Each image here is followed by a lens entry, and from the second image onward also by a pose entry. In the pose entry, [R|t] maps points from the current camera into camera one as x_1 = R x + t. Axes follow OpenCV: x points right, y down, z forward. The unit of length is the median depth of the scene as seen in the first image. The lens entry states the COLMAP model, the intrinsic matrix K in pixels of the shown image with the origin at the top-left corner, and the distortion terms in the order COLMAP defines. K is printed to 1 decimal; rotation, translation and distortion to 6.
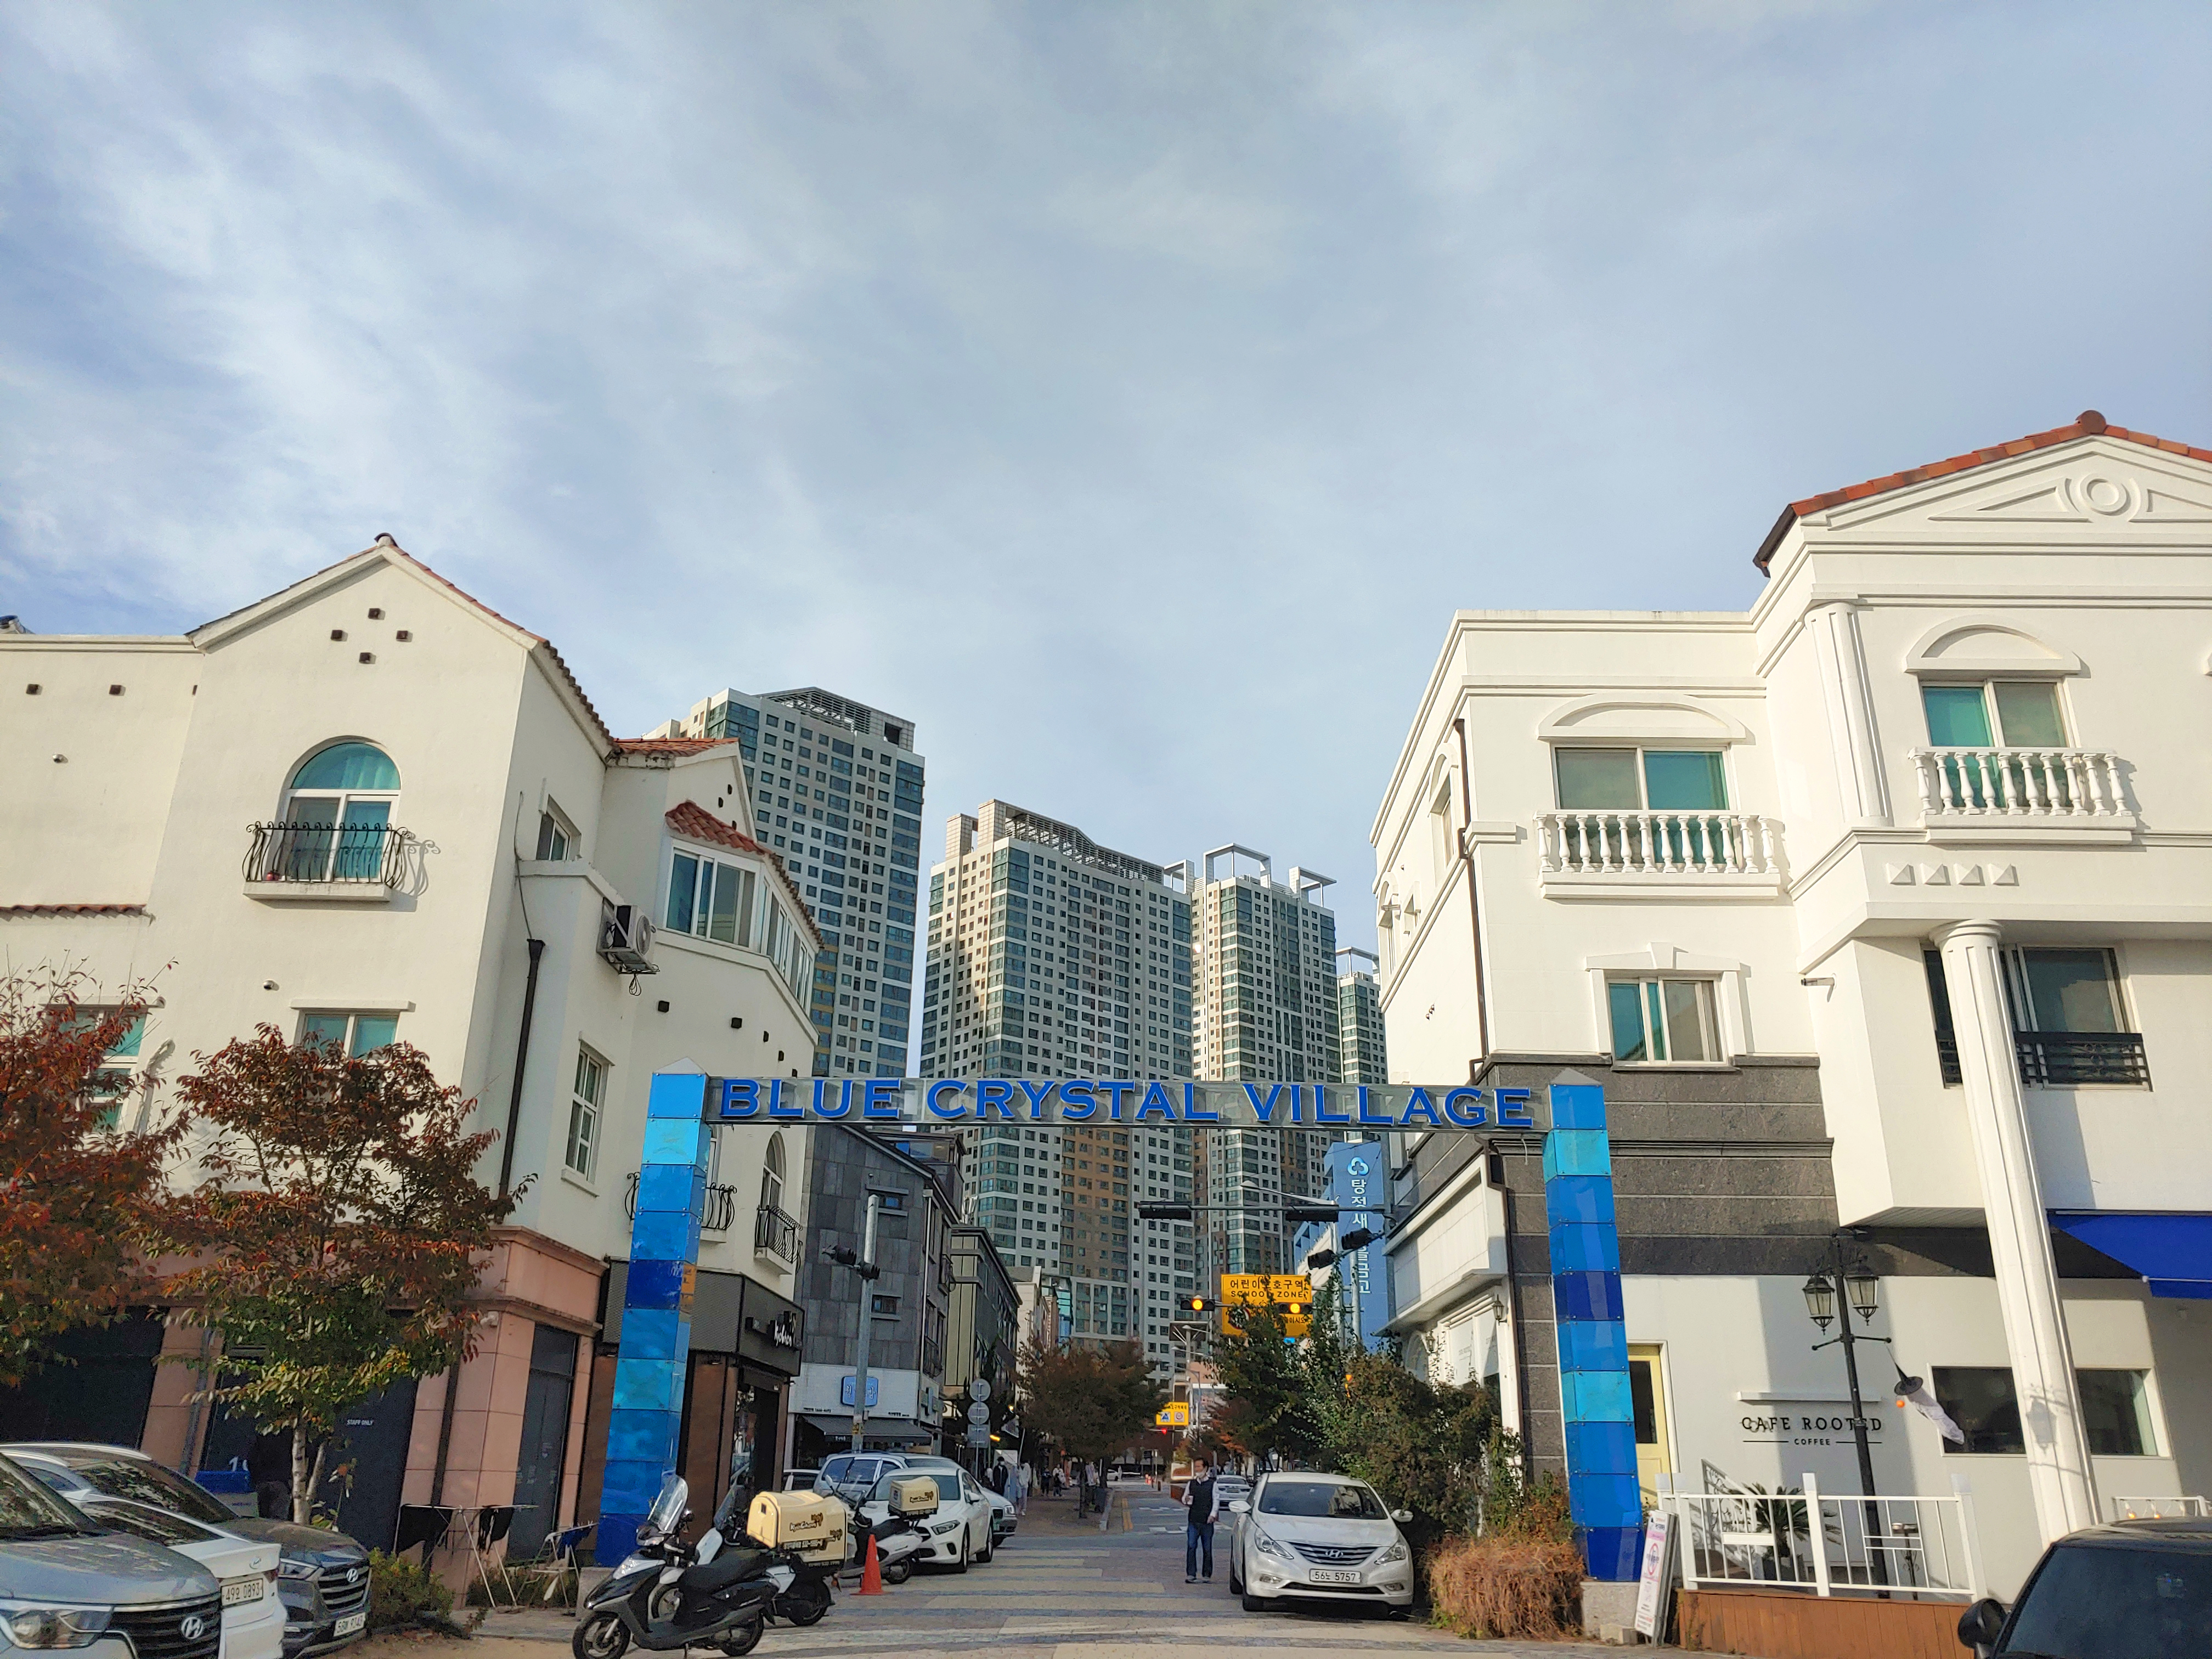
lens RADIAL K [[1760.7, 0, 1106.1], [0, 1760.7, 824.6], [0, 0, 1]] dist [-0.001916, -0.001539]
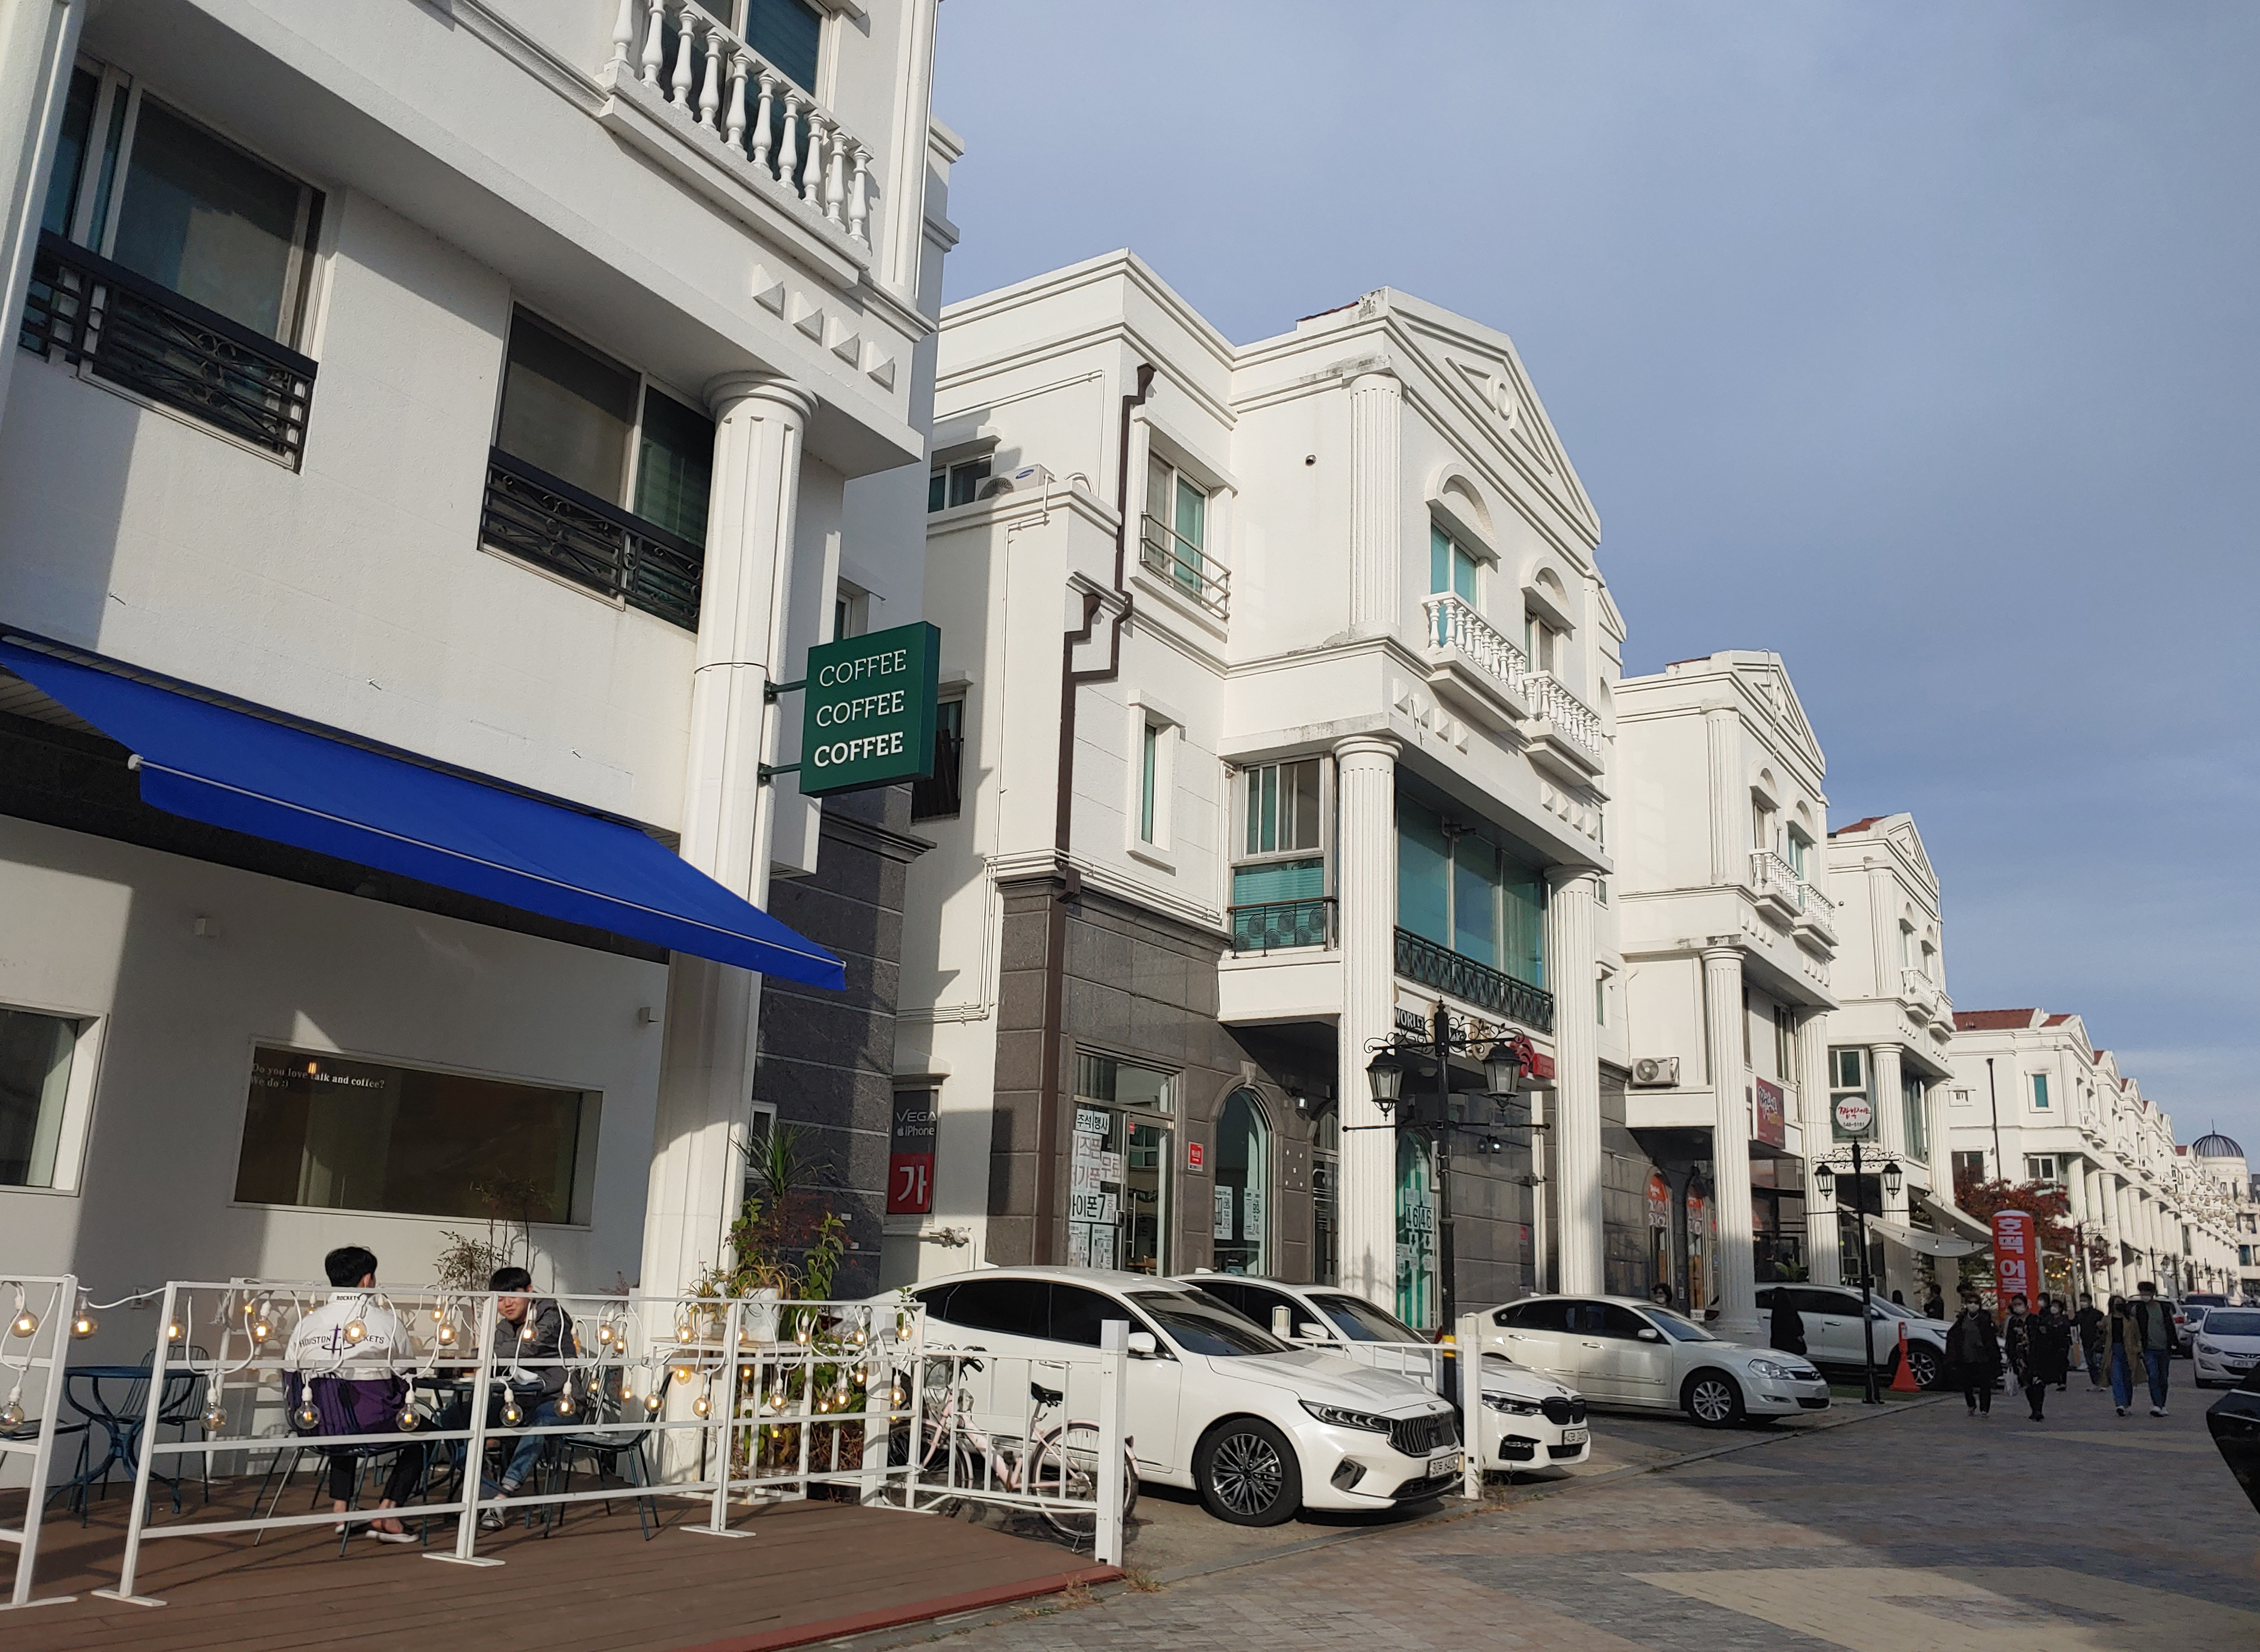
lens RADIAL K [[1798.7, 0, 1130.7], [0, 1798.7, 830.8], [0, 0, 1]] dist [-0.001916, -0.001539]
pose [[0.532301, 0.222229, 0.816866, 0.328051], [-0.326949, 0.944028, -0.043771, 0.189658], [-0.780871, -0.243774, 0.575165, 0.501745]]
